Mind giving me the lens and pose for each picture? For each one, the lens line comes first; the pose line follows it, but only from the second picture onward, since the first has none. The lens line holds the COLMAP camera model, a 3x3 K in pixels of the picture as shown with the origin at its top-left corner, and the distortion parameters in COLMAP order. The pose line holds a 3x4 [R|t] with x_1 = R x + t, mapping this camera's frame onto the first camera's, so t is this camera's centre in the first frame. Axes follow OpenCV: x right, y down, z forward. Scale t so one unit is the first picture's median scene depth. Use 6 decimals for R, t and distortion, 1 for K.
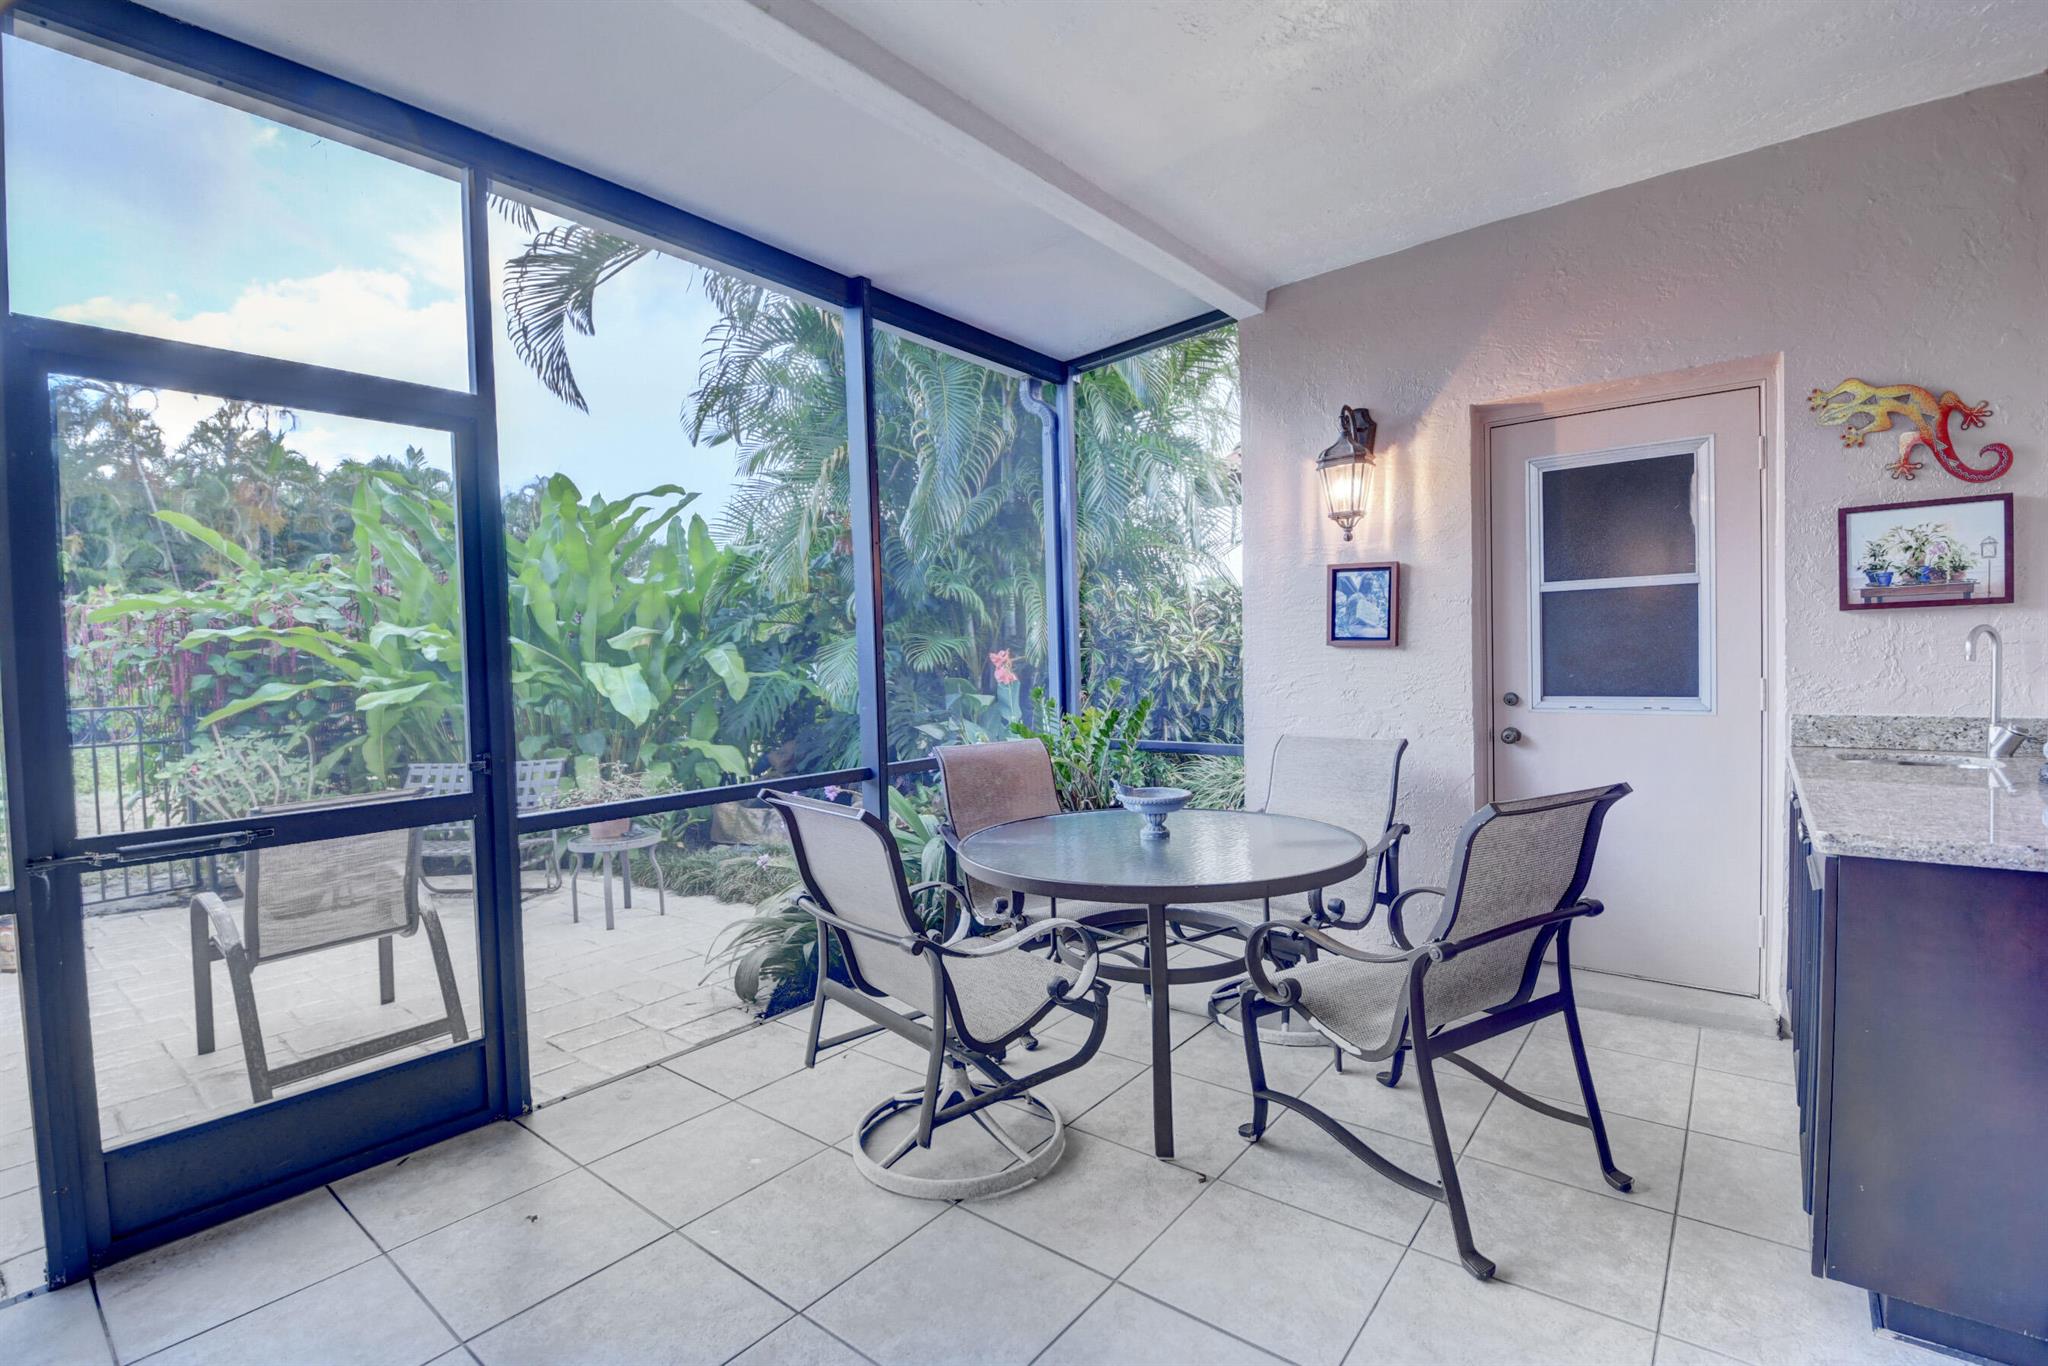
lens RADIAL K [[927.5, 0, 1018.9], [0, 927.5, 691.9], [0, 0, 1]] dist [-0.023705, -0.000393]
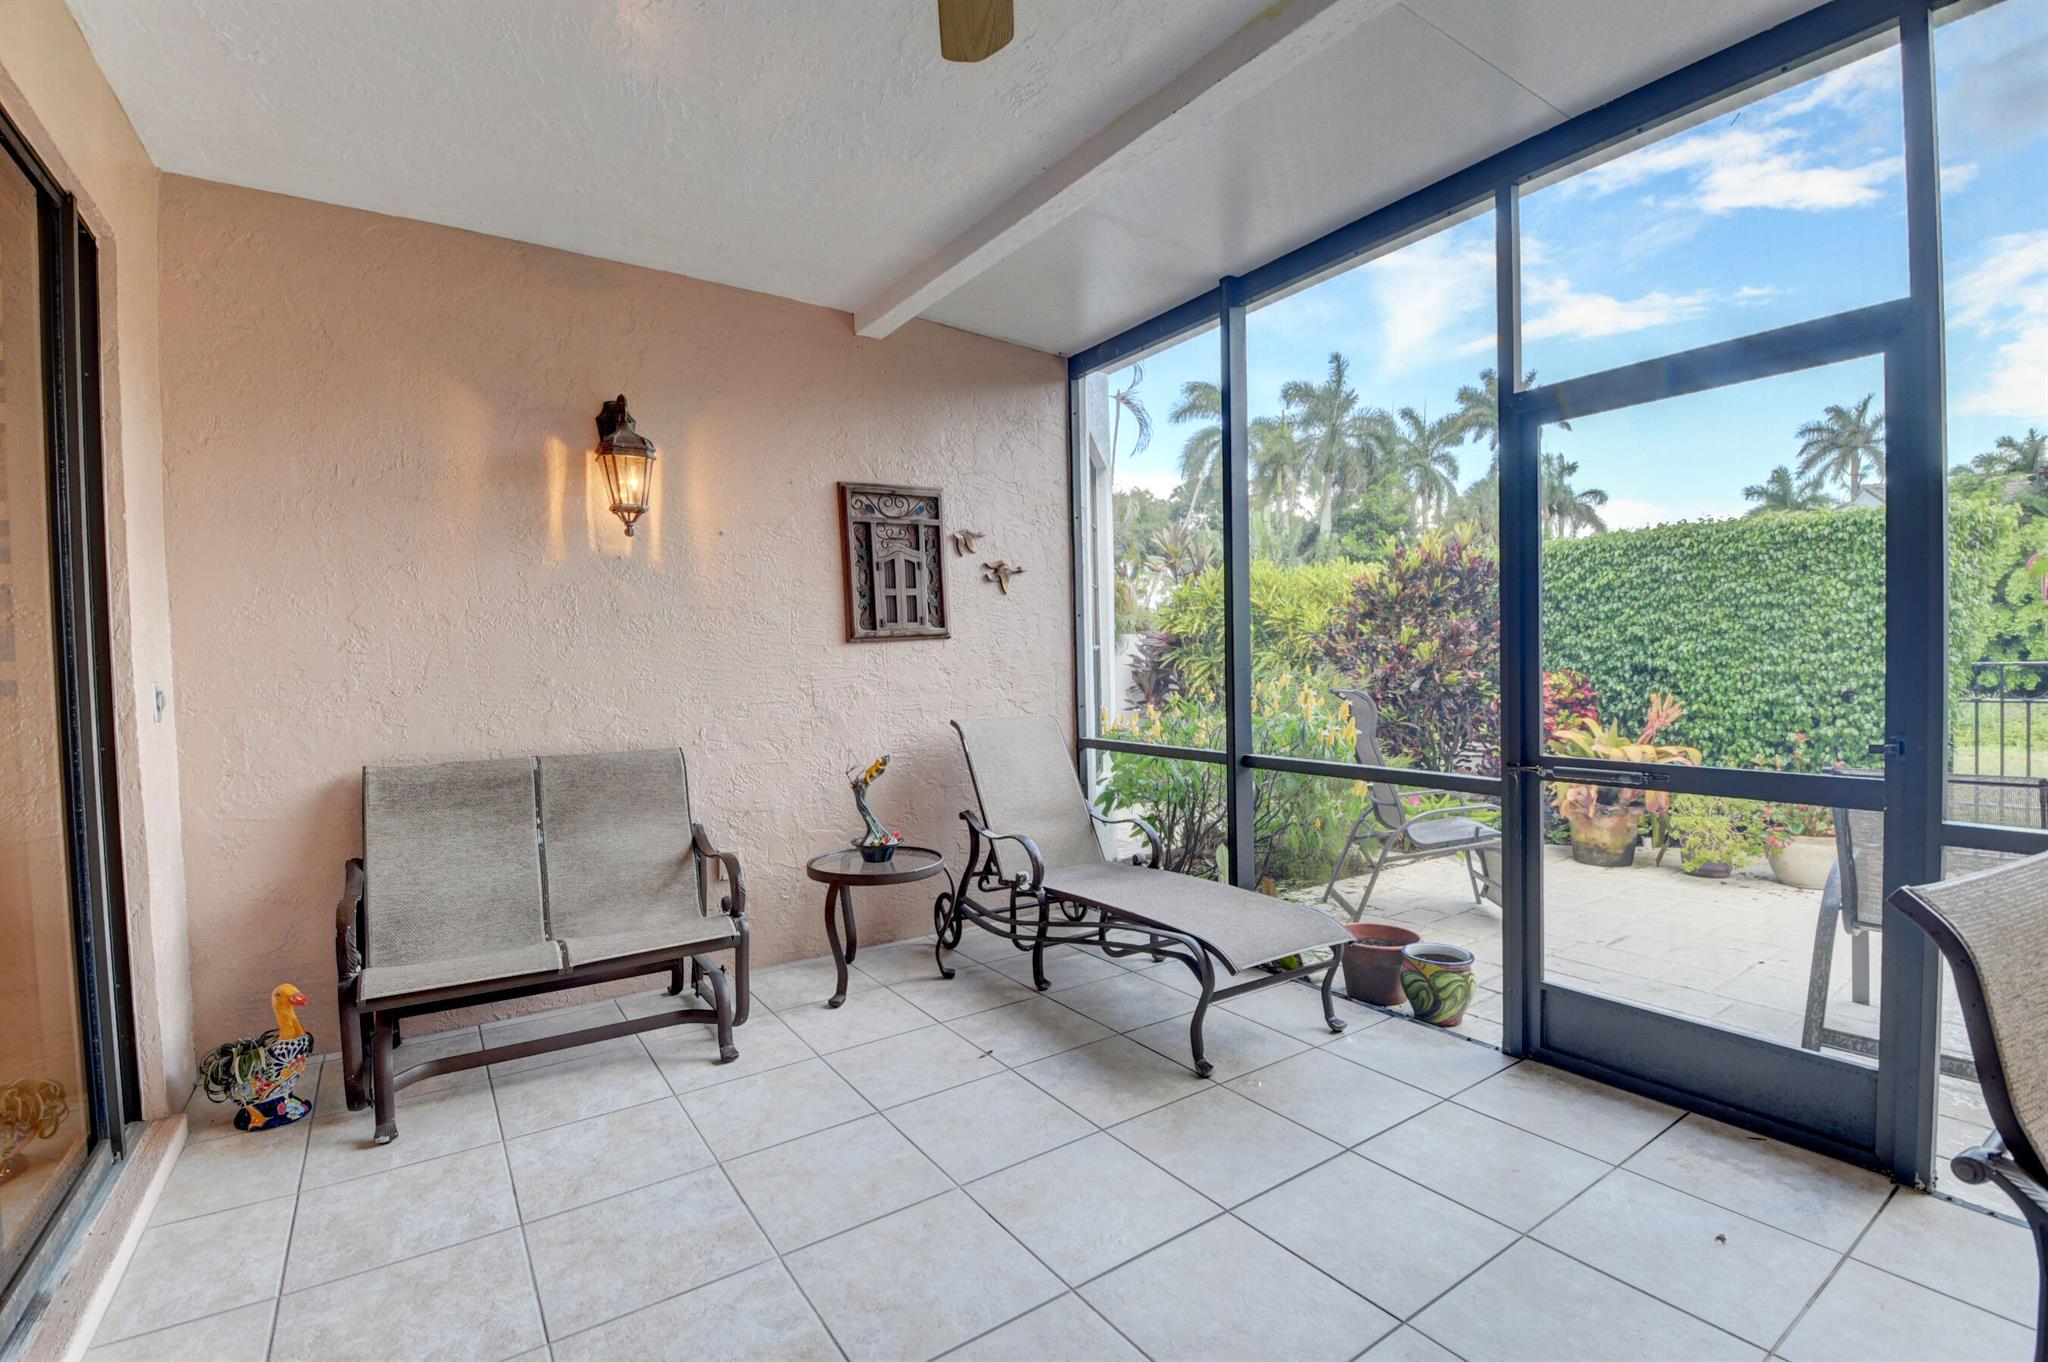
lens RADIAL K [[903.2, 0, 1024.0], [0, 903.2, 681.0], [0, 0, 1]] dist [0.008650, -0.021167]
pose [[-0.278307, 0.058232, -0.958725, 0.449202], [-0.003472, 0.998093, 0.061631, -0.031784], [0.960486, 0.020481, -0.277574, 0.522600]]
